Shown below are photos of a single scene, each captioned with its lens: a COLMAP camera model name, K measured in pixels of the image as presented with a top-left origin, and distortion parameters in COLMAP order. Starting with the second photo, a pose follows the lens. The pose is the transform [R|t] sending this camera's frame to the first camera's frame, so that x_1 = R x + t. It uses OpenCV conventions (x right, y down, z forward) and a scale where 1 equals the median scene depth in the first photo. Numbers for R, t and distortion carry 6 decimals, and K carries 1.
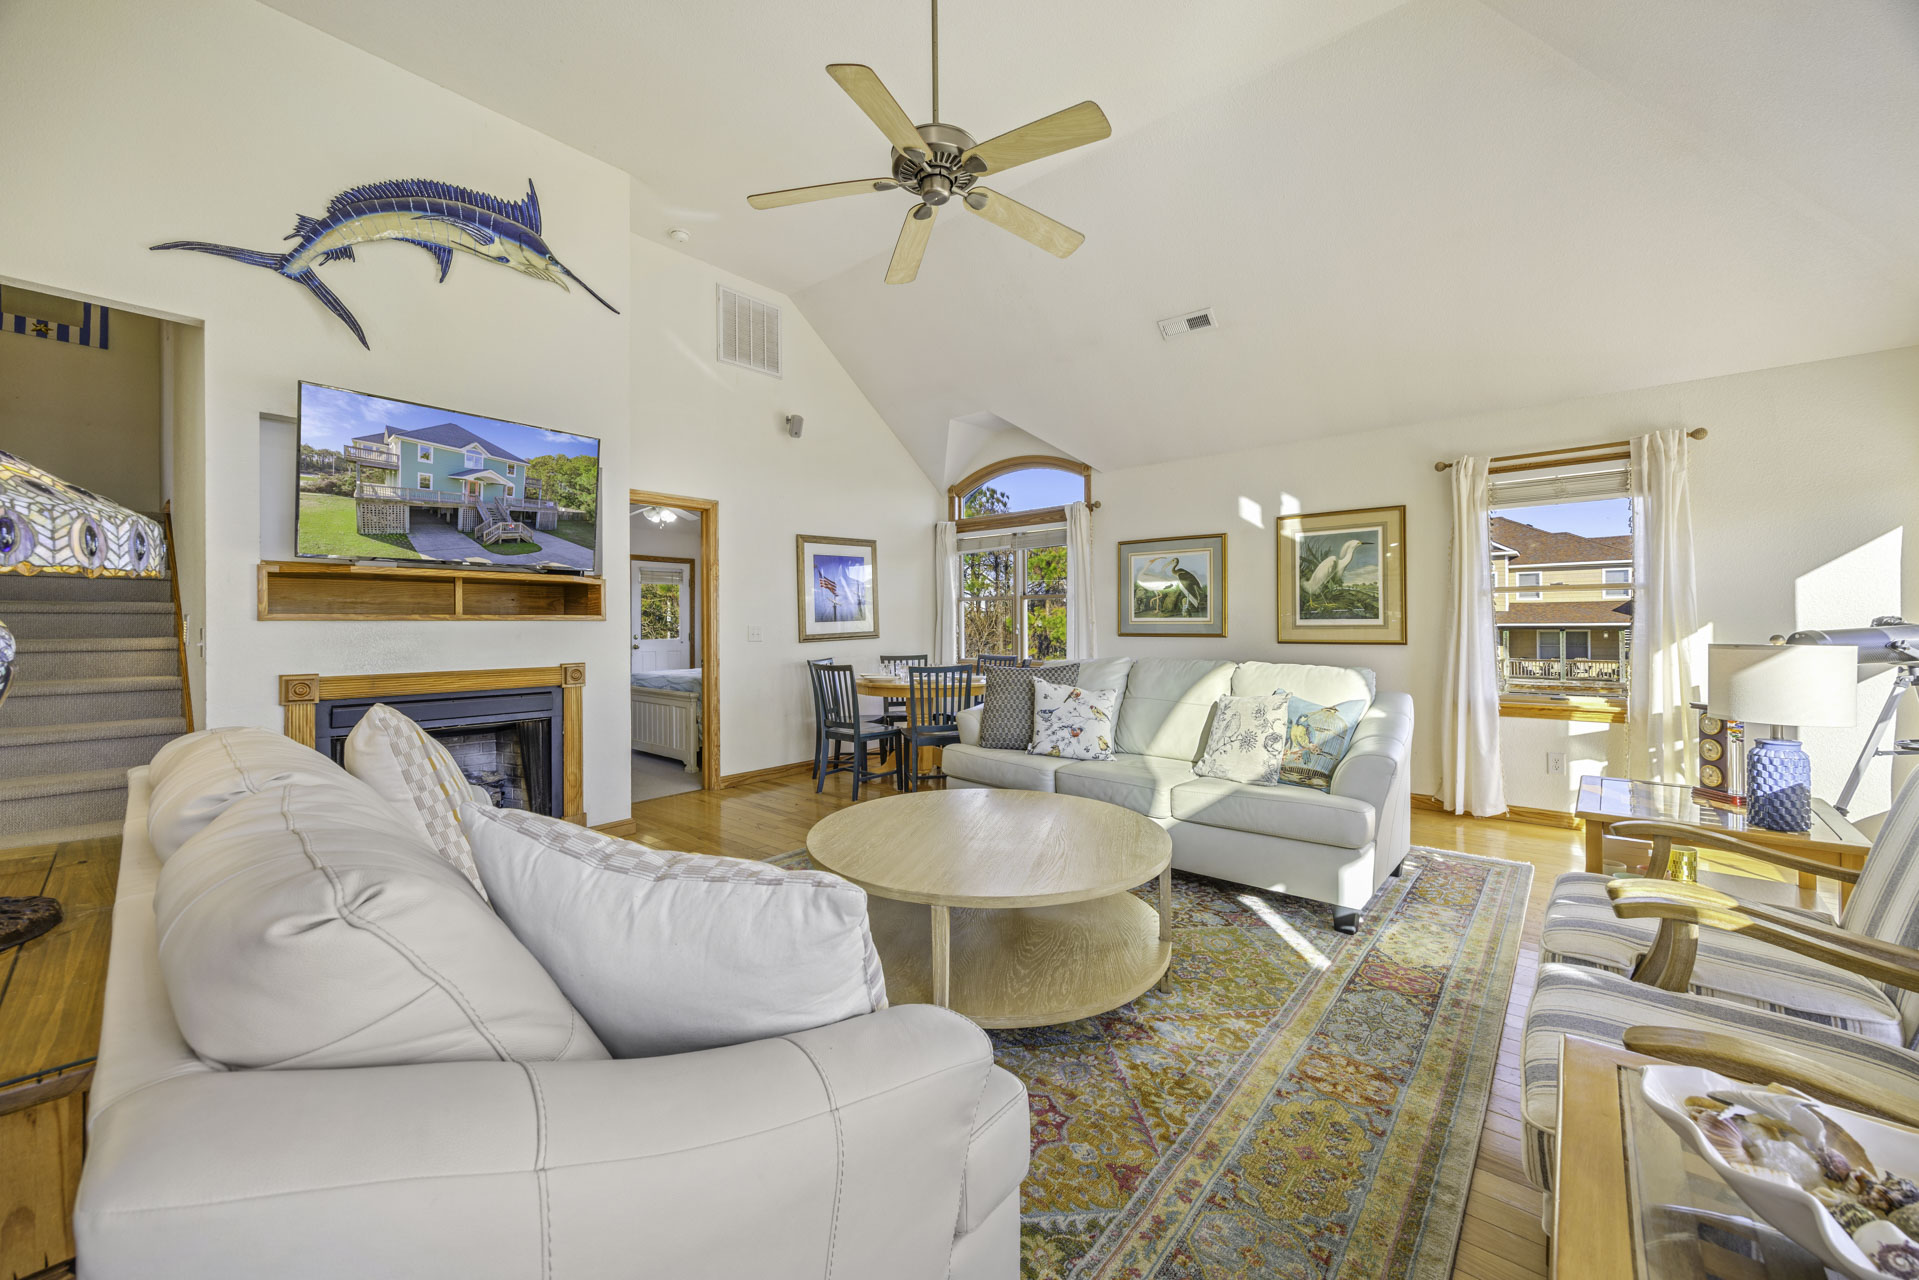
lens RADIAL K [[736.2, 0, 960.6], [0, 736.2, 621.2], [0, 0, 1]] dist [-0.013512, -0.000011]
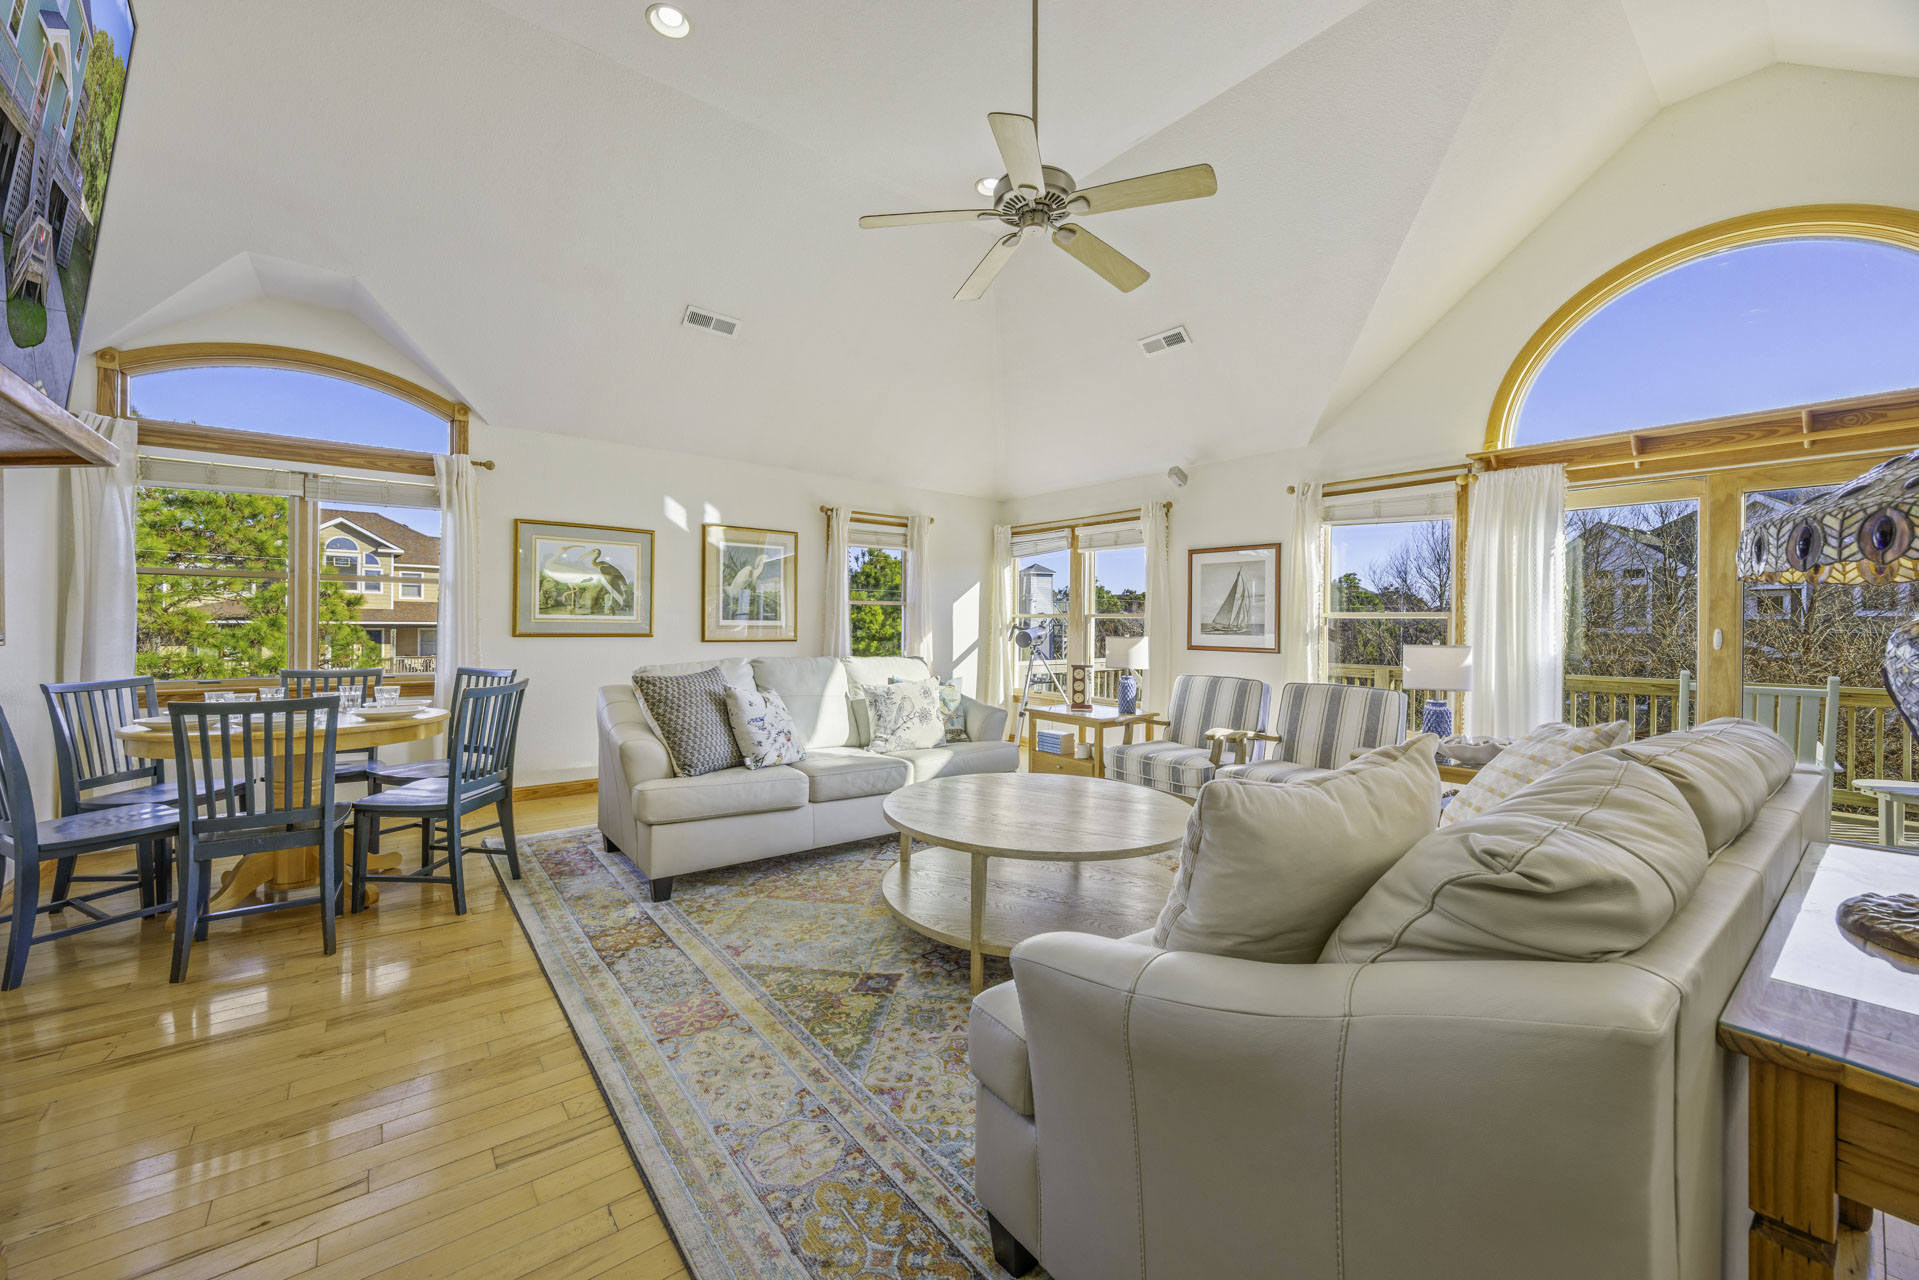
lens RADIAL K [[737.0, 0, 932.1], [0, 737.0, 625.9], [0, 0, 1]] dist [-0.000941, 0.000210]
pose [[0.207338, 0.005938, 0.978251, -0.762306], [-0.015142, 0.999881, -0.002860, 0.006898], [-0.978152, -0.014220, 0.207404, 0.622003]]
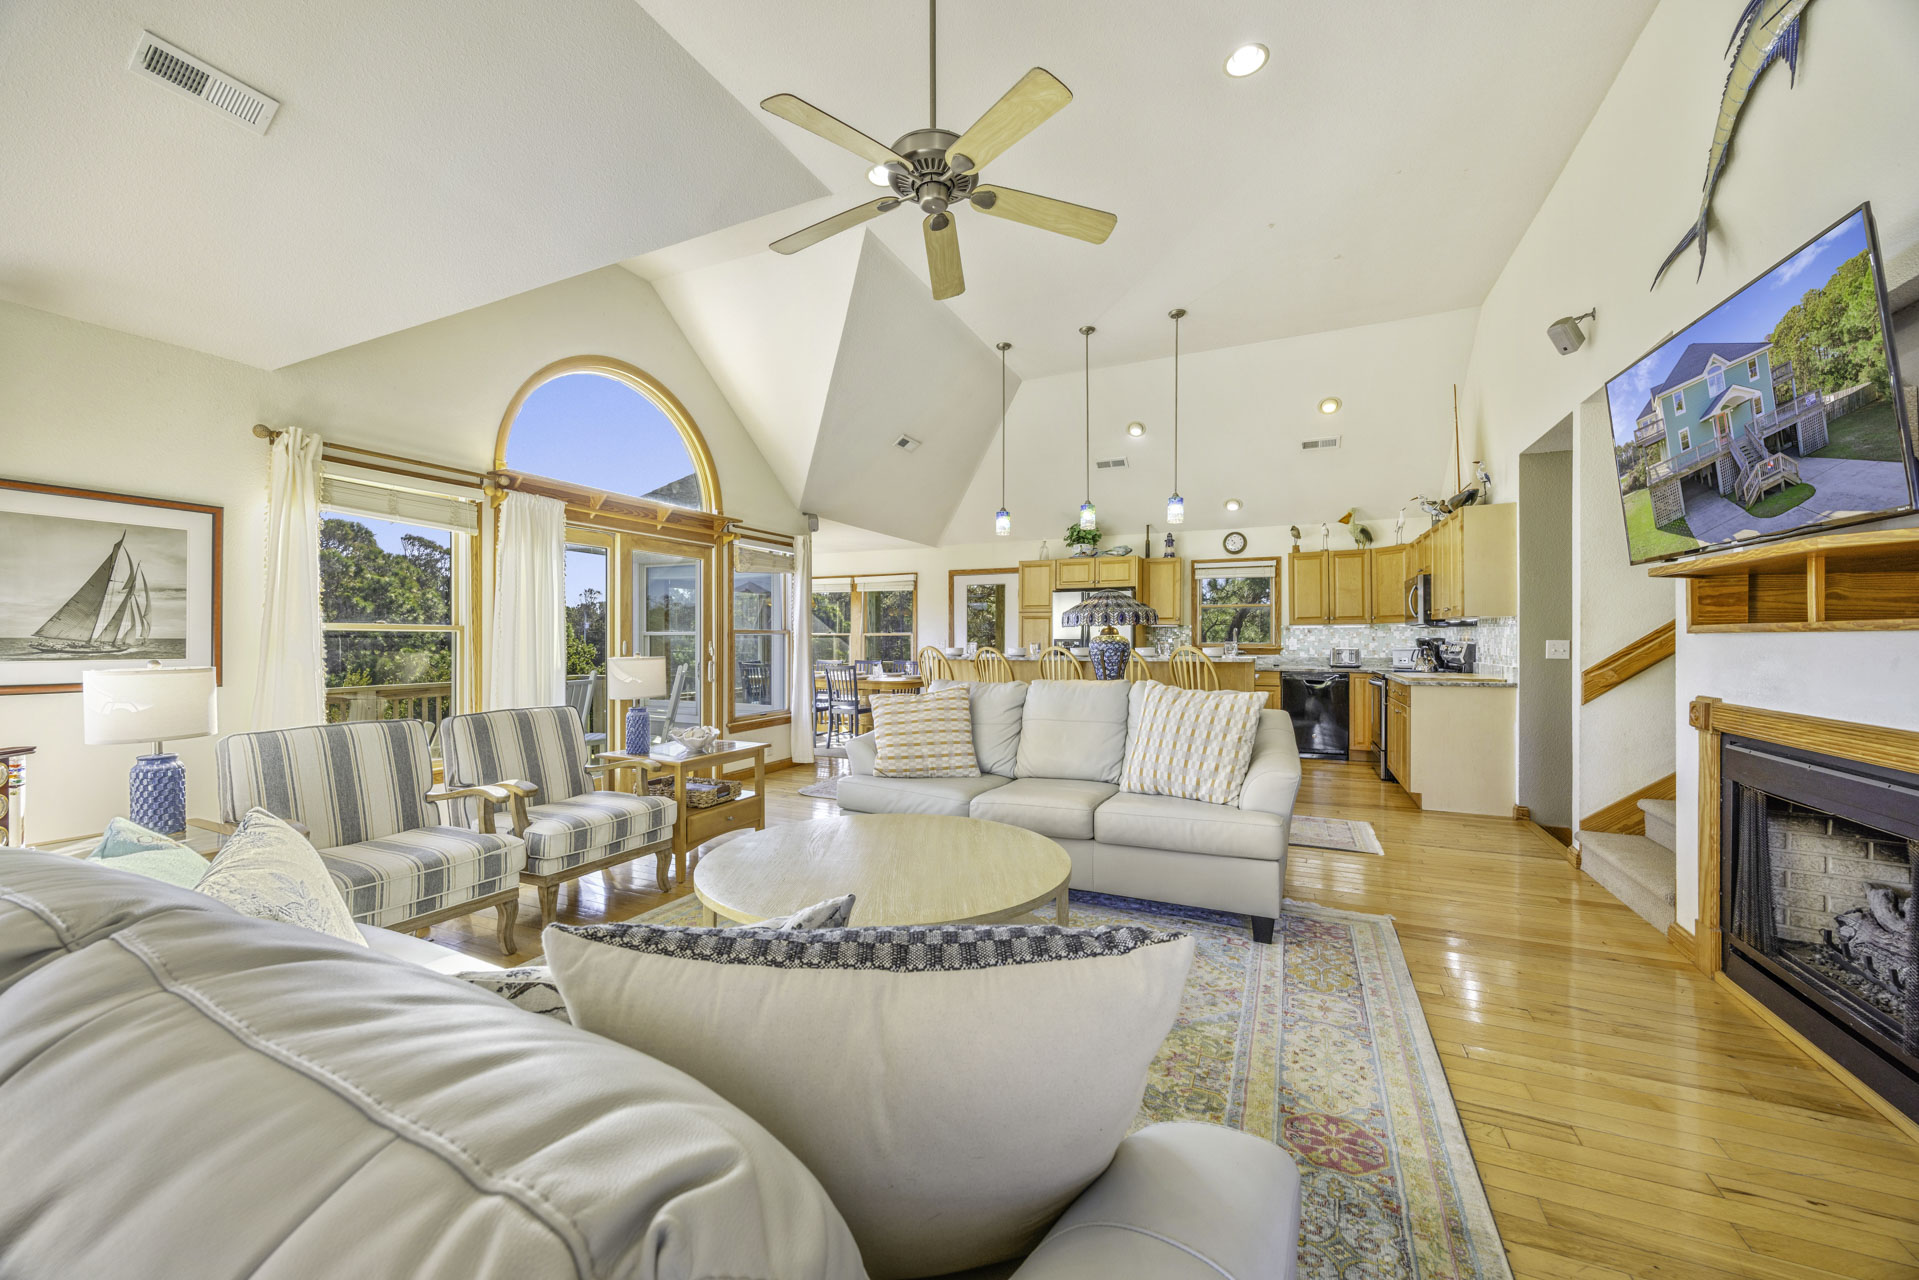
lens RADIAL K [[732.4, 0, 959.5], [0, 732.4, 640.0], [0, 0, 1]] dist [0.000455, 0.000092]
pose [[-0.960943, 0.008181, -0.276627, 0.137059], [0.008950, 0.999959, -0.001515, 0.000352], [0.276603, -0.003932, -0.960976, 1.325659]]
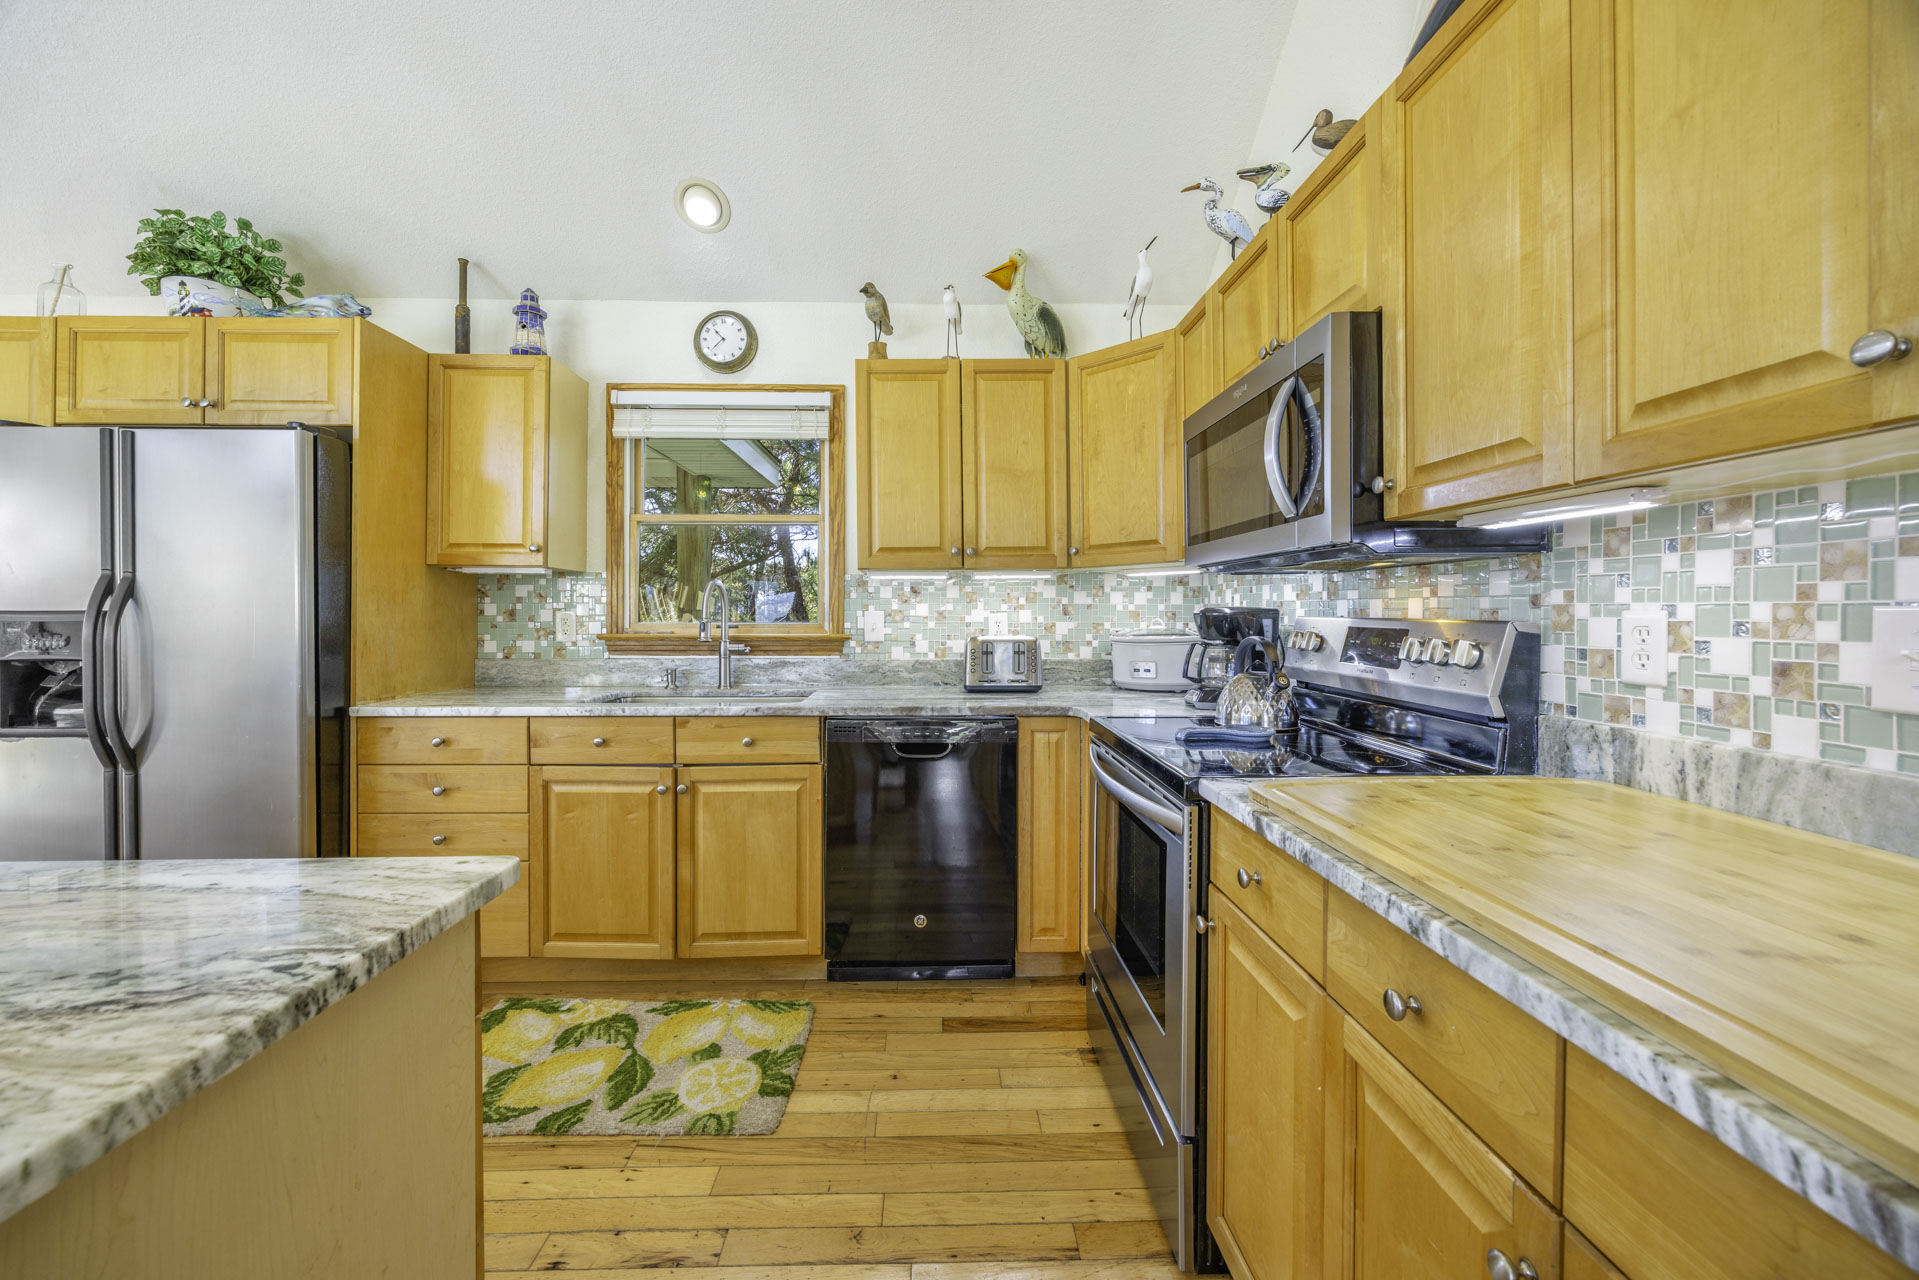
lens RADIAL K [[748.5, 0, 948.3], [0, 748.5, 600.4], [0, 0, 1]] dist [-0.000941, 0.000196]
pose [[-0.750643, -0.004963, -0.660690, -0.928489], [0.007642, 0.999840, -0.016194, 0.004665], [0.660664, -0.017205, -0.750485, 0.184697]]
